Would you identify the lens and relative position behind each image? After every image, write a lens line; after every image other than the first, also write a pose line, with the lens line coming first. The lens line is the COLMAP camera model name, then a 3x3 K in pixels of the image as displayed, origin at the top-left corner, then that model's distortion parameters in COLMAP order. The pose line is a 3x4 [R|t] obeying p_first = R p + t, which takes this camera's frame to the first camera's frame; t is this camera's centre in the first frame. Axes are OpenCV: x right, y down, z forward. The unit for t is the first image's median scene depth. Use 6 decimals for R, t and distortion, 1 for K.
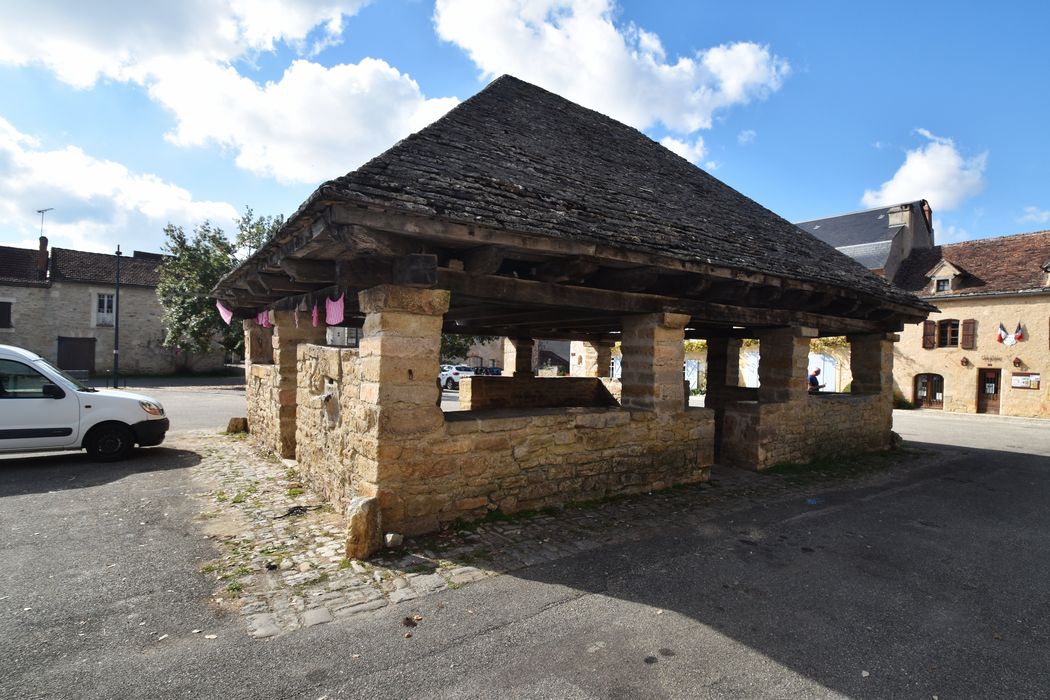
lens RADIAL K [[538.2, 0, 526.9], [0, 538.2, 347.0], [0, 0, 1]] dist [-0.014120, -0.001921]
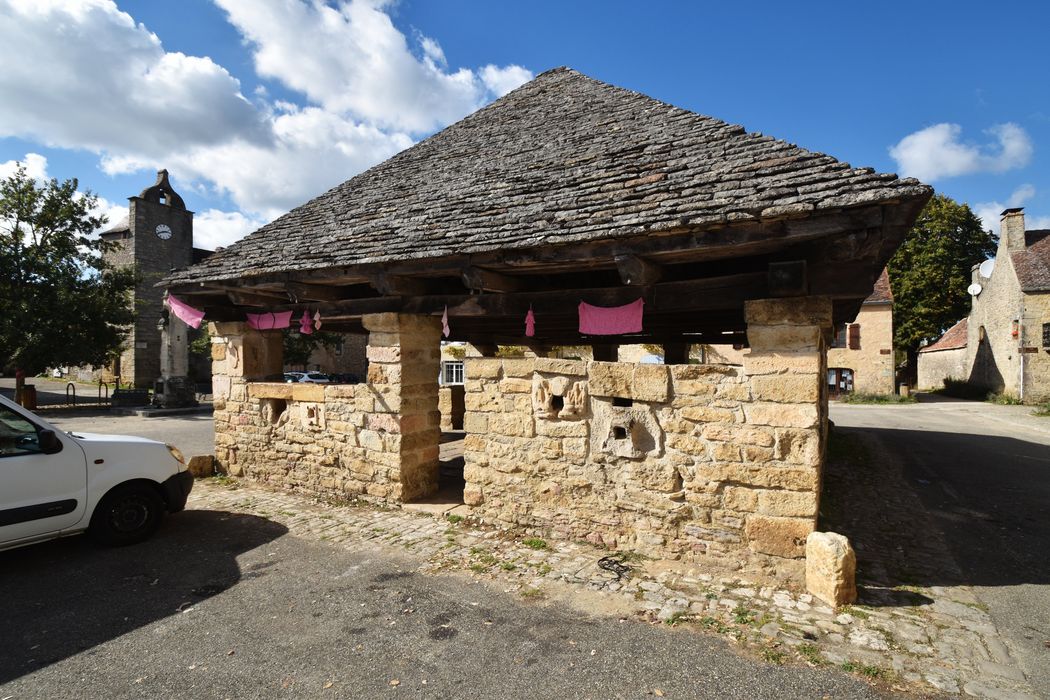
lens RADIAL K [[531.0, 0, 522.4], [0, 531.0, 356.0], [0, 0, 1]] dist [-0.013811, -0.004090]
pose [[0.911355, -0.015338, 0.411335, -0.807601], [0.009554, 0.999825, 0.016113, -0.022685], [-0.411510, -0.010755, 0.911342, 0.304229]]
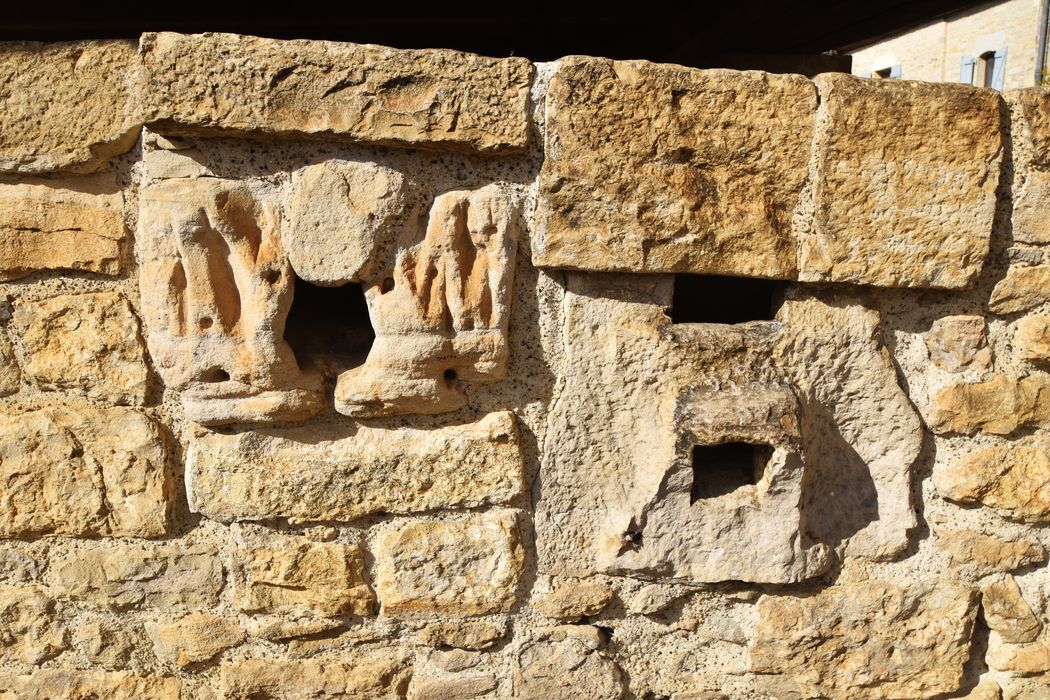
lens RADIAL K [[831.4, 0, 525.1], [0, 831.4, 353.9], [0, 0, 1]] dist [-0.052836, -0.000404]
pose [[0.521557, -0.197708, 0.829994, -0.562541], [-0.000936, 0.972649, 0.232277, 0.023127], [-0.853216, -0.121923, 0.507107, 0.899117]]
